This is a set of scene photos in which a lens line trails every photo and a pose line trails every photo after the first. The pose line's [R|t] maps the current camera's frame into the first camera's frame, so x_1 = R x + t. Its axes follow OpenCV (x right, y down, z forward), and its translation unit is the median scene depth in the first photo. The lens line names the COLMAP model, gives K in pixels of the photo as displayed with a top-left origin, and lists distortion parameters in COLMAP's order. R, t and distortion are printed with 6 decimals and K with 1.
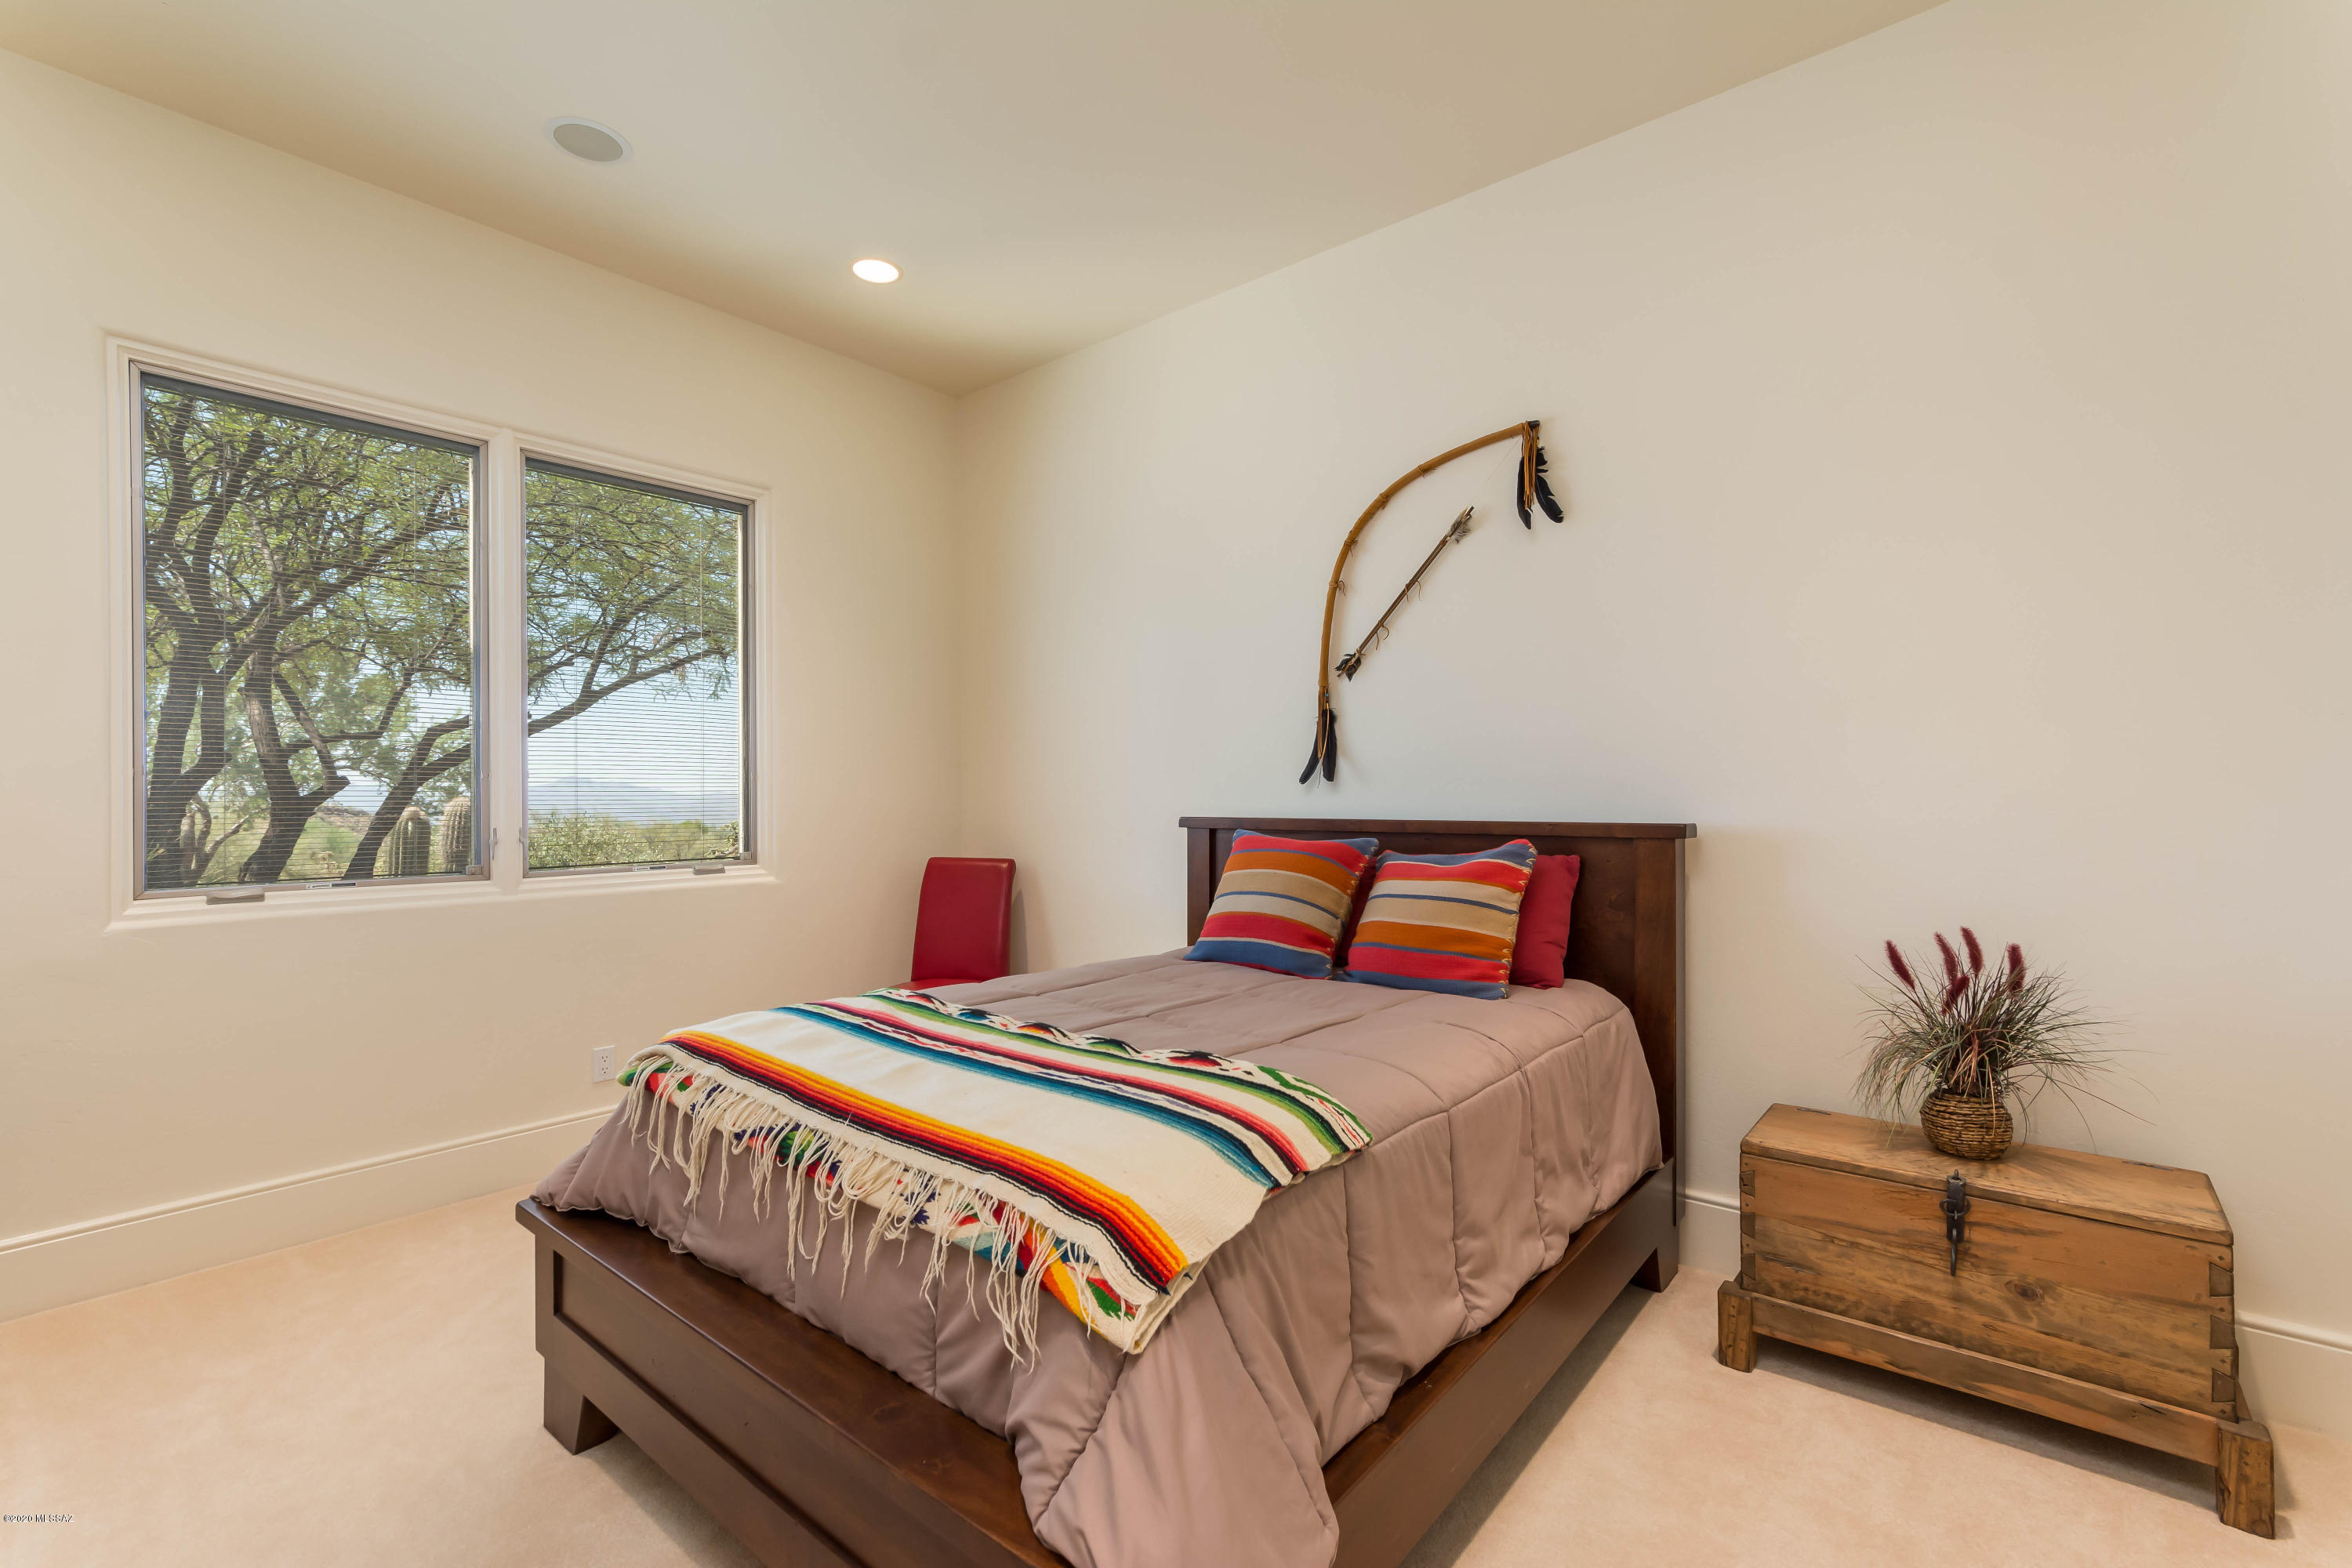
lens RADIAL K [[1030.6, 0, 1180.0], [0, 1030.6, 791.7], [0, 0, 1]] dist [0.000287, 0.000385]
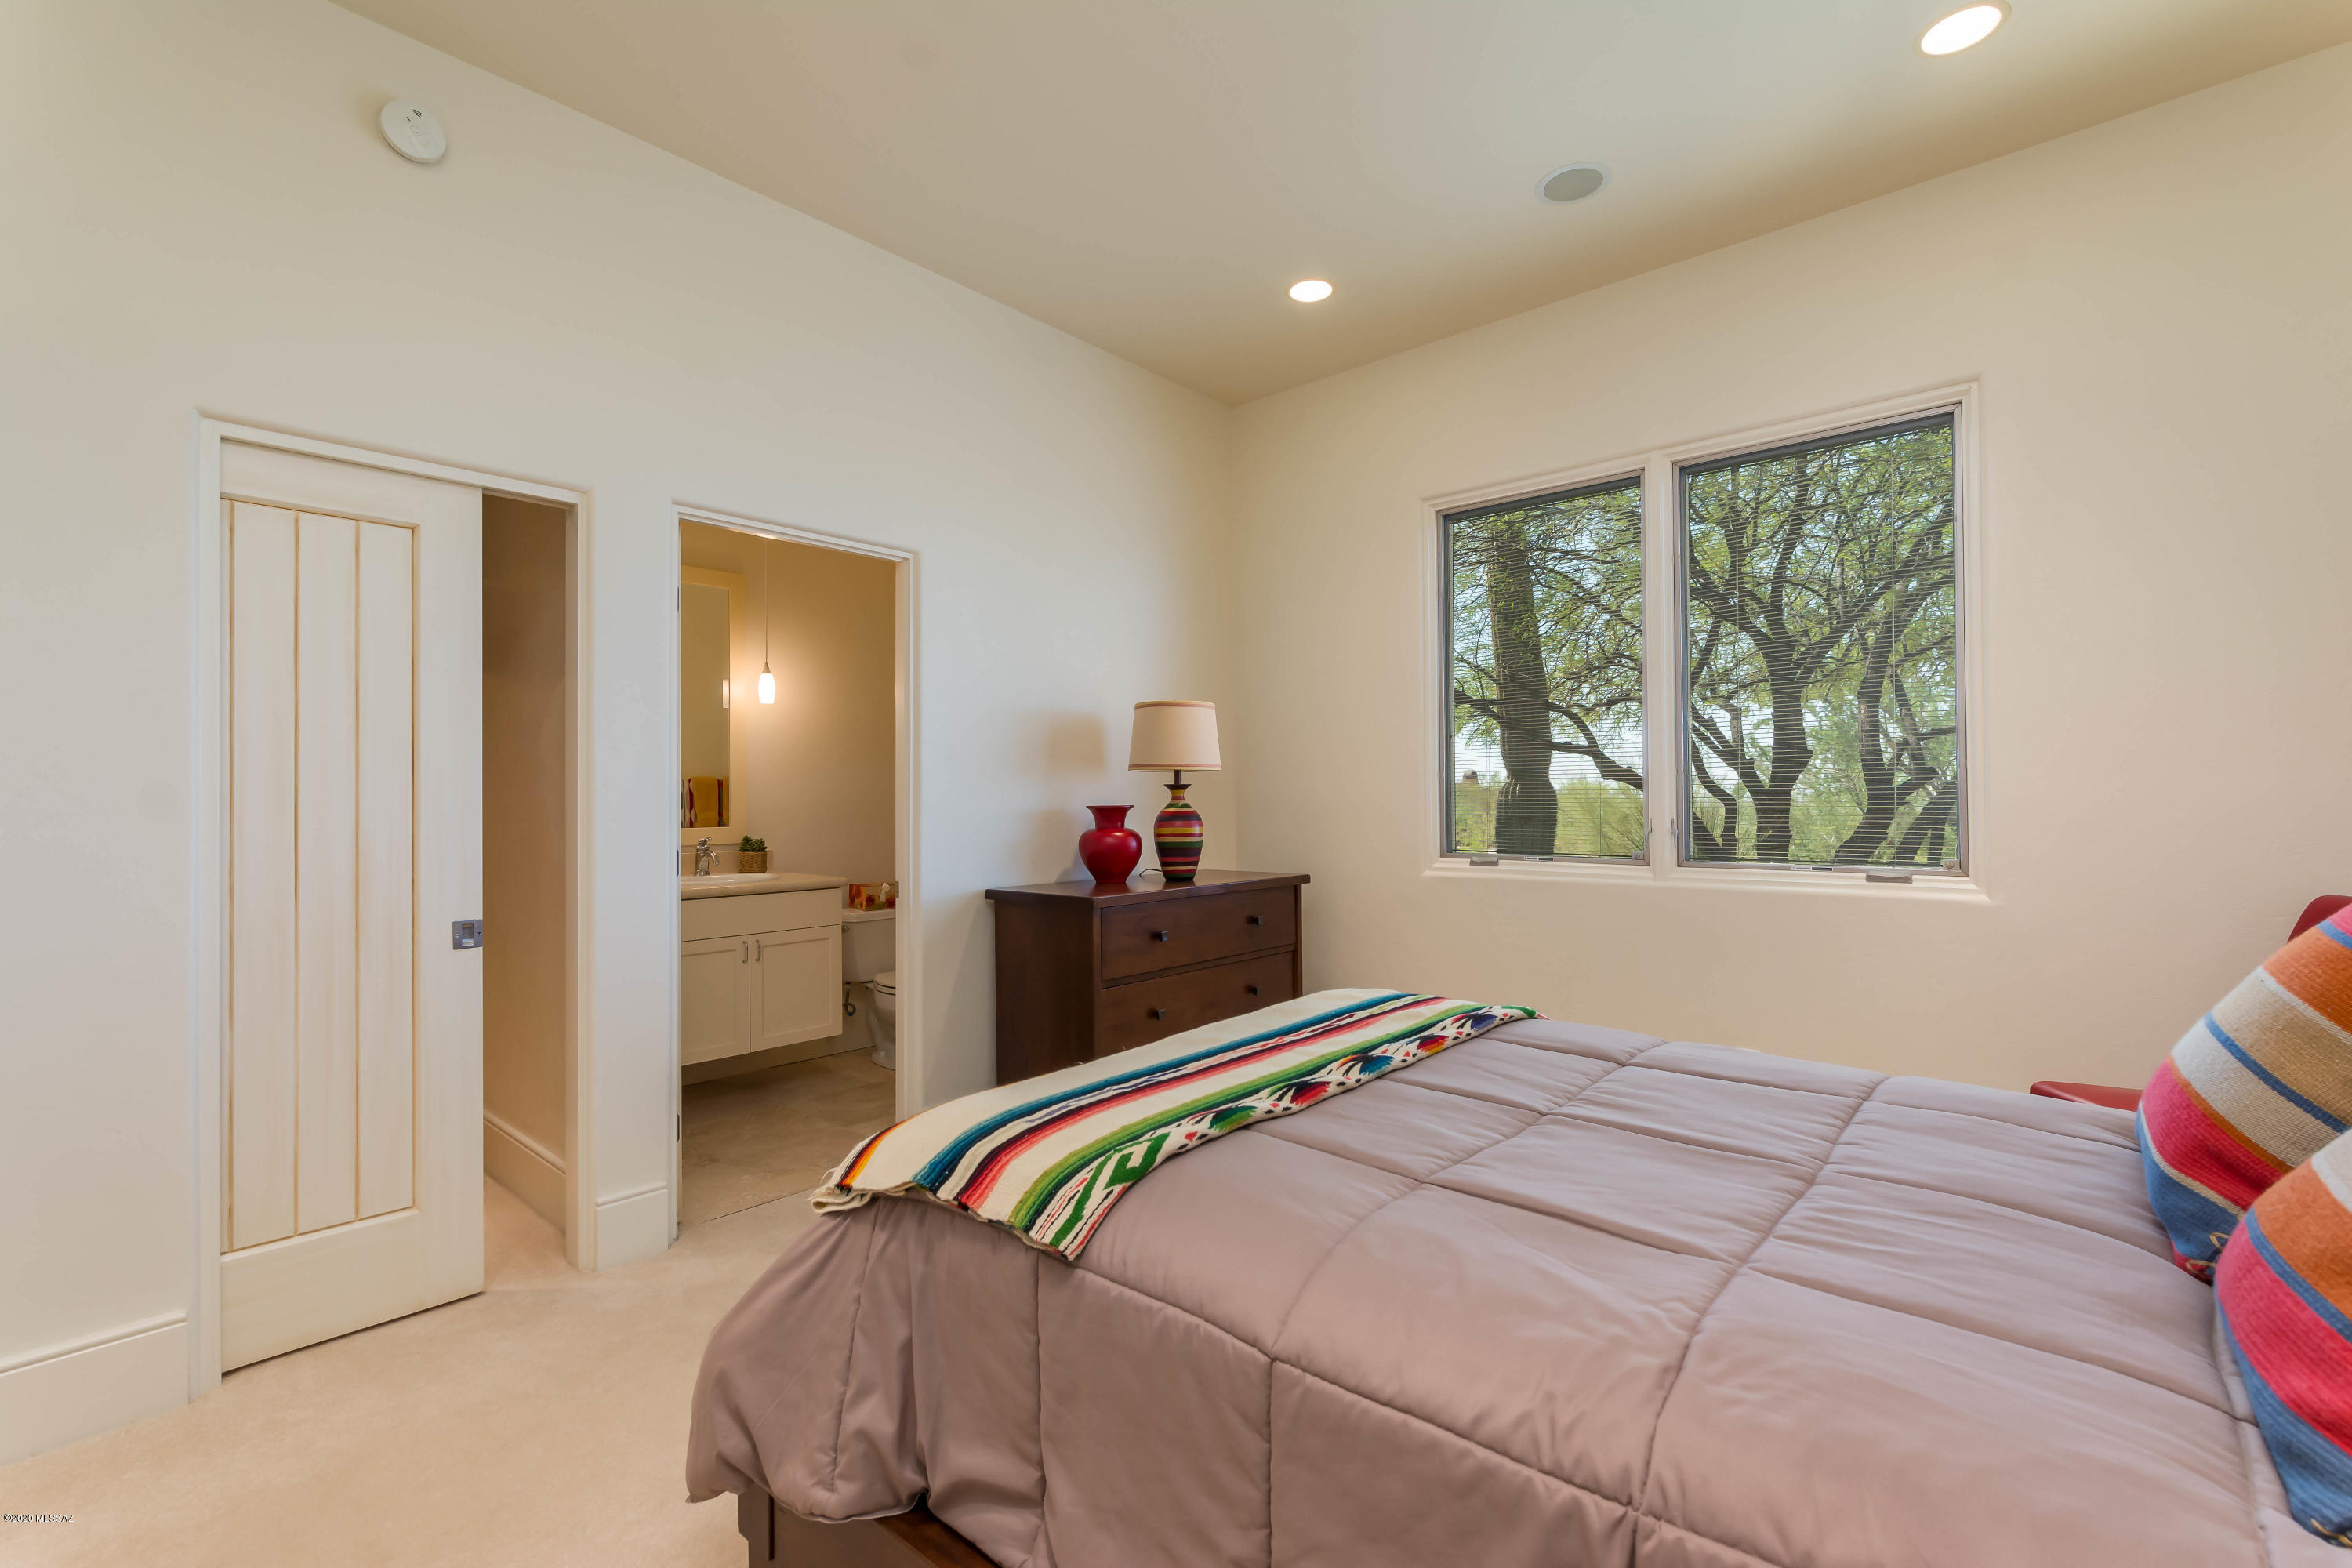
lens RADIAL K [[1030.6, 0, 1177.5], [0, 1030.6, 781.0], [0, 0, 1]] dist [0.000287, 0.000385]
pose [[-0.003826, -0.009459, -0.999948, 0.383984], [0.011718, 0.999886, -0.009503, -0.000334], [0.999924, -0.011754, -0.003715, 0.445834]]
